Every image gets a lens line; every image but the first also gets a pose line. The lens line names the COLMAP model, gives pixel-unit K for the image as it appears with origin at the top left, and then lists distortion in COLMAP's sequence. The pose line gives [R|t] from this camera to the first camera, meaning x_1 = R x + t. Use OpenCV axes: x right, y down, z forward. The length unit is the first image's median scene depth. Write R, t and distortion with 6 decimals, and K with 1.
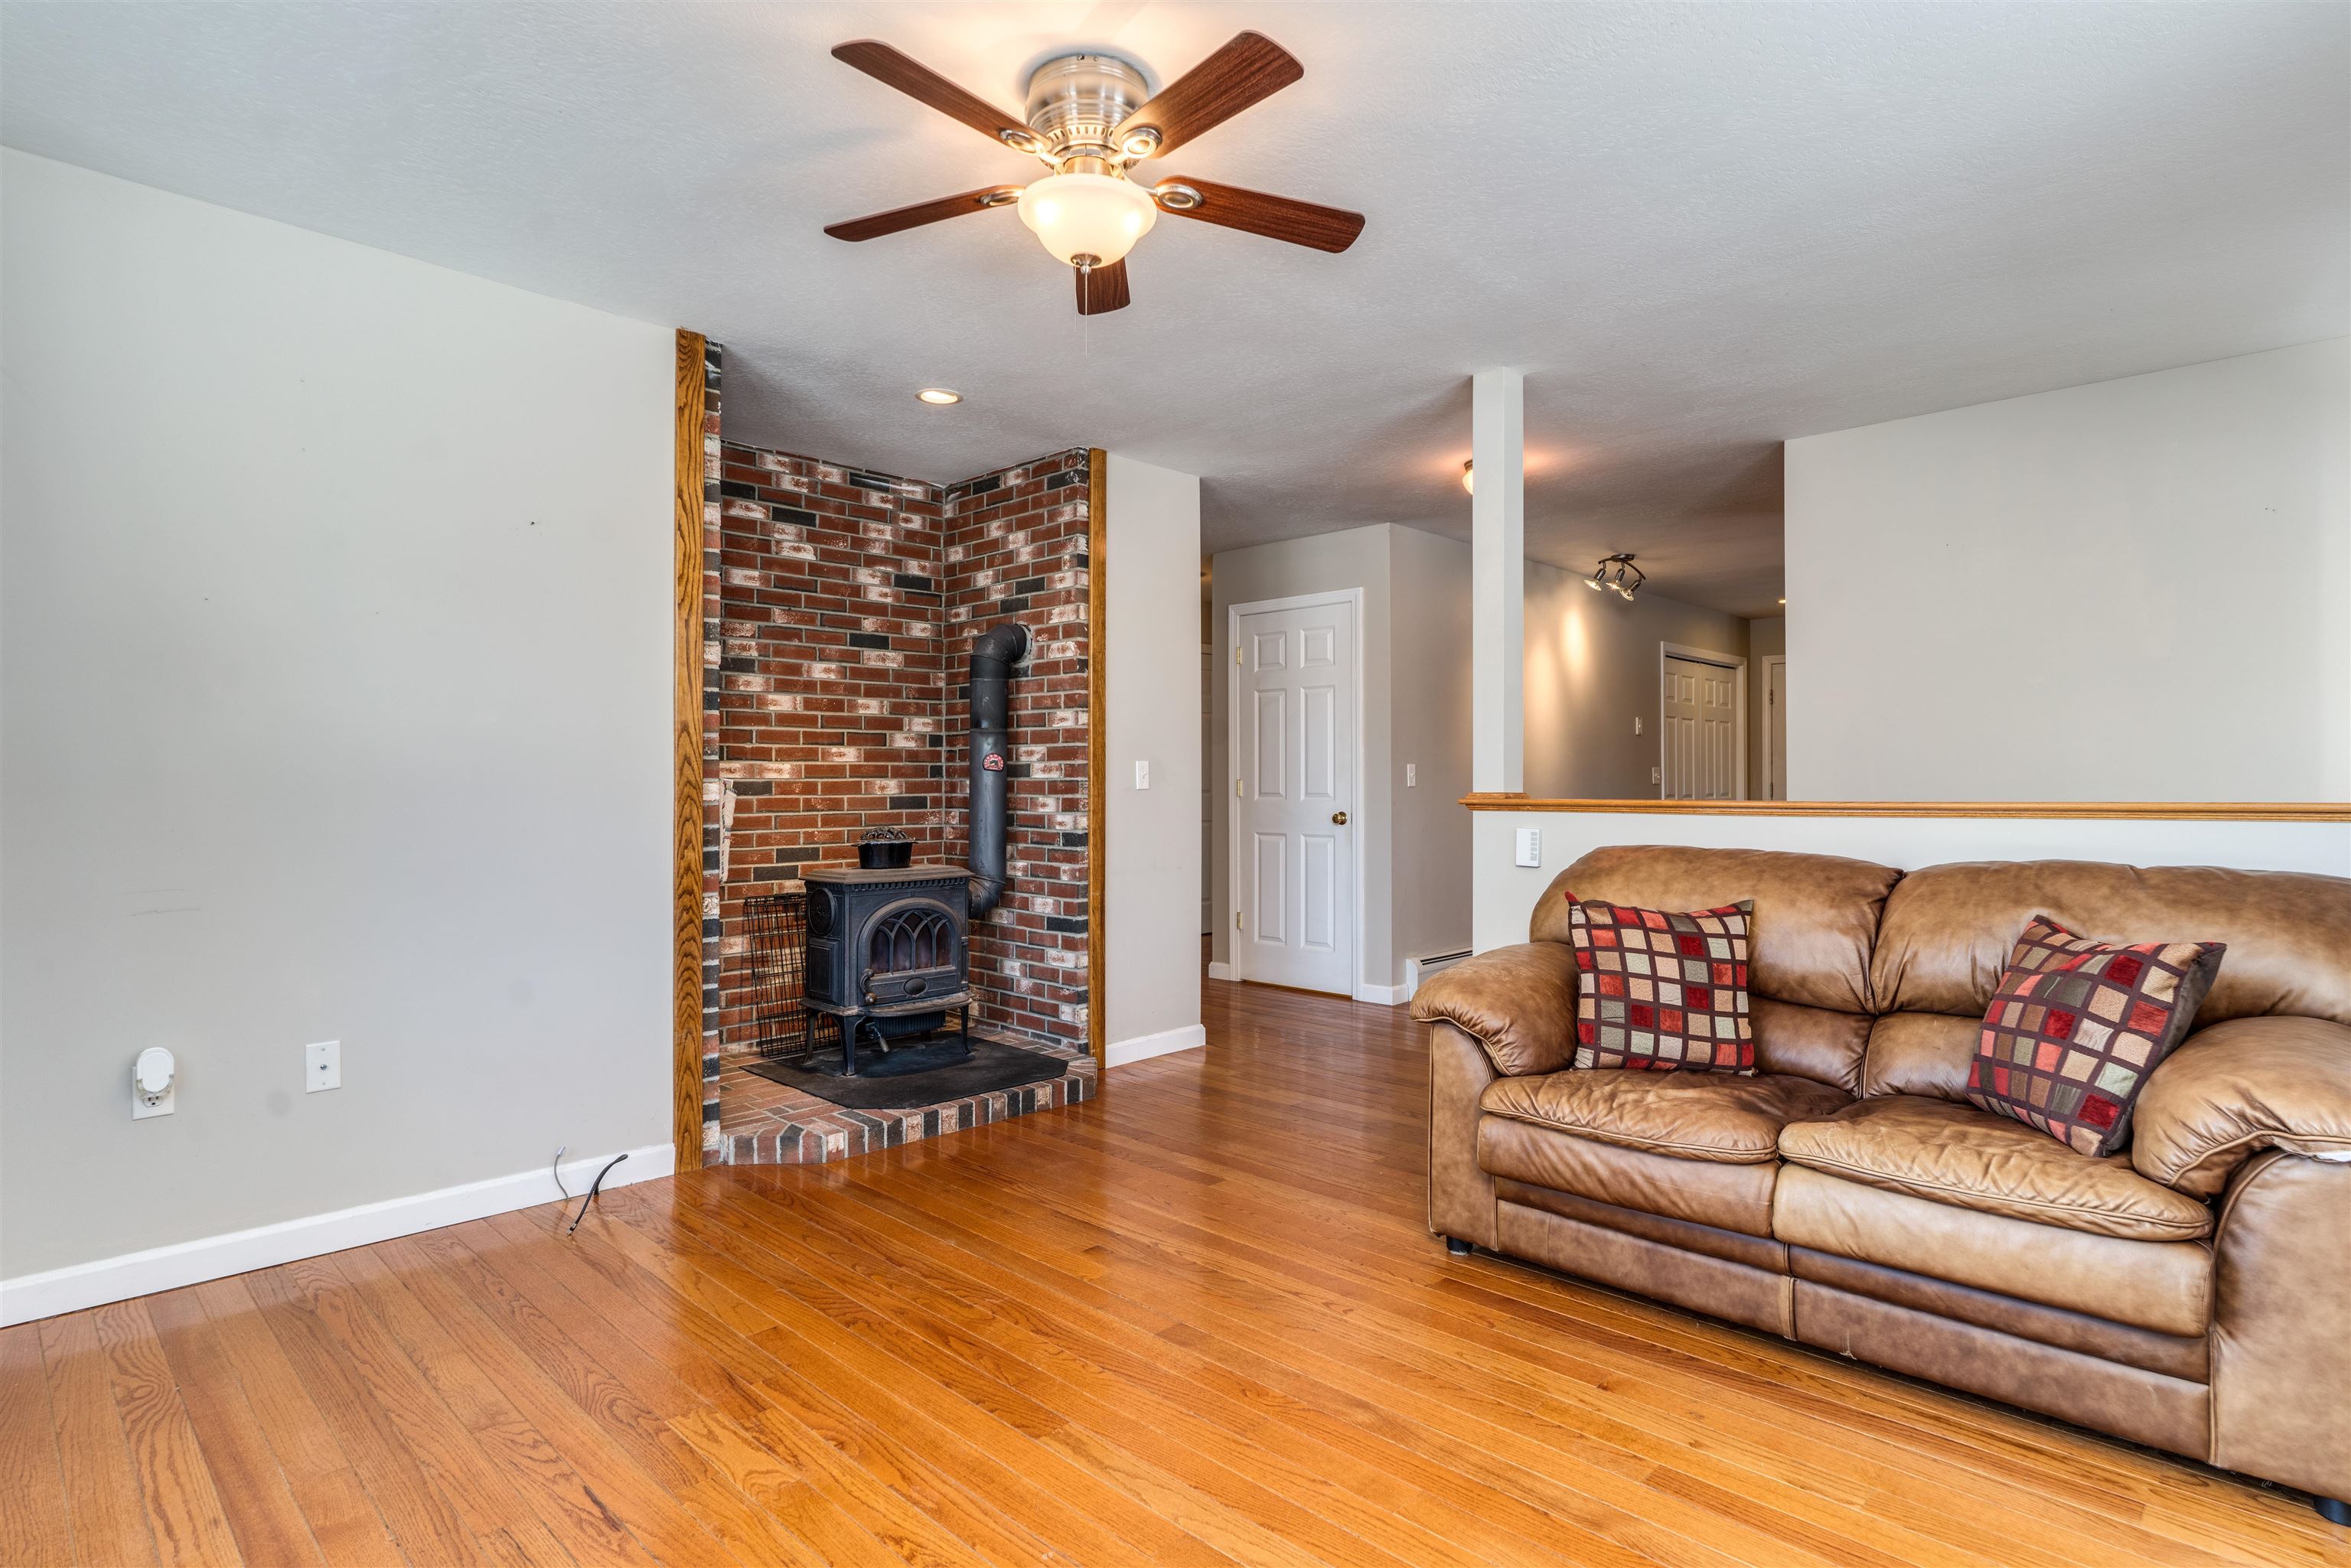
lens RADIAL K [[1239.8, 0, 1175.5], [0, 1239.8, 784.0], [0, 0, 1]] dist [-0.016223, 0.015856]
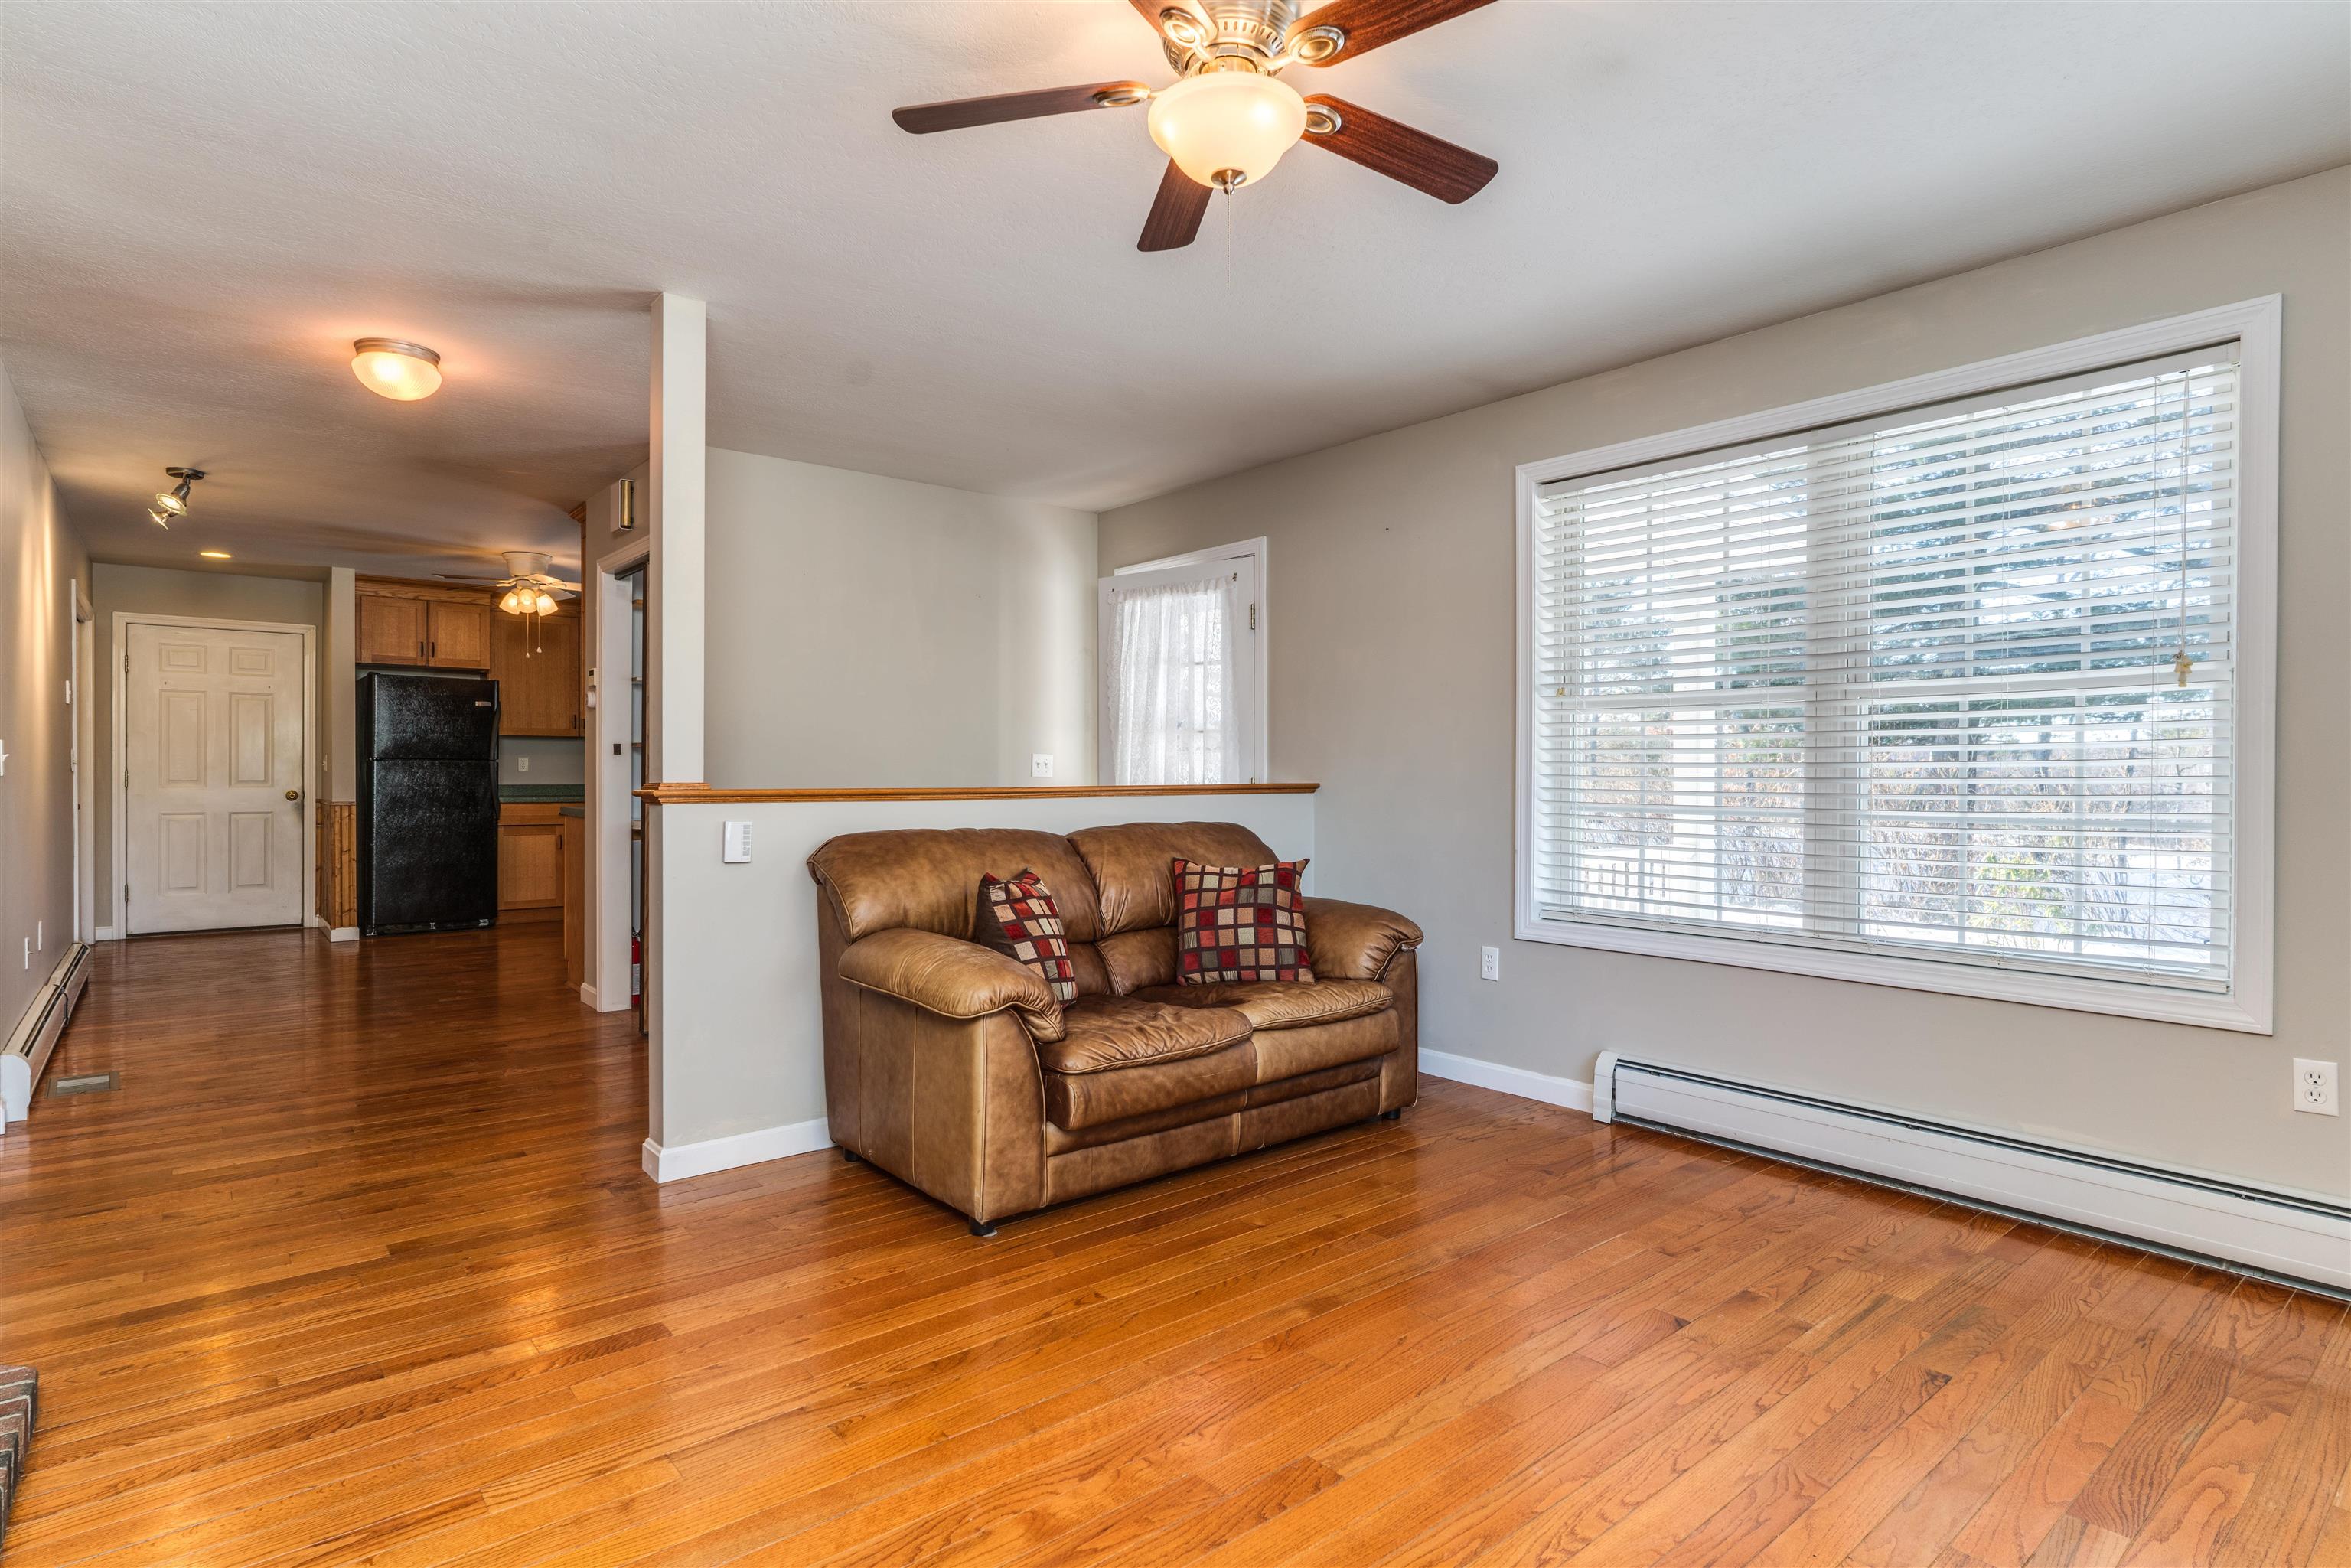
lens RADIAL K [[1239.8, 0, 1175.5], [0, 1239.8, 784.0], [0, 0, 1]] dist [-0.016223, 0.015856]
pose [[0.059326, -0.004033, 0.998231, -0.930291], [-0.015435, 0.999869, 0.004957, 0.005100], [-0.998119, -0.015702, 0.059256, 0.958157]]
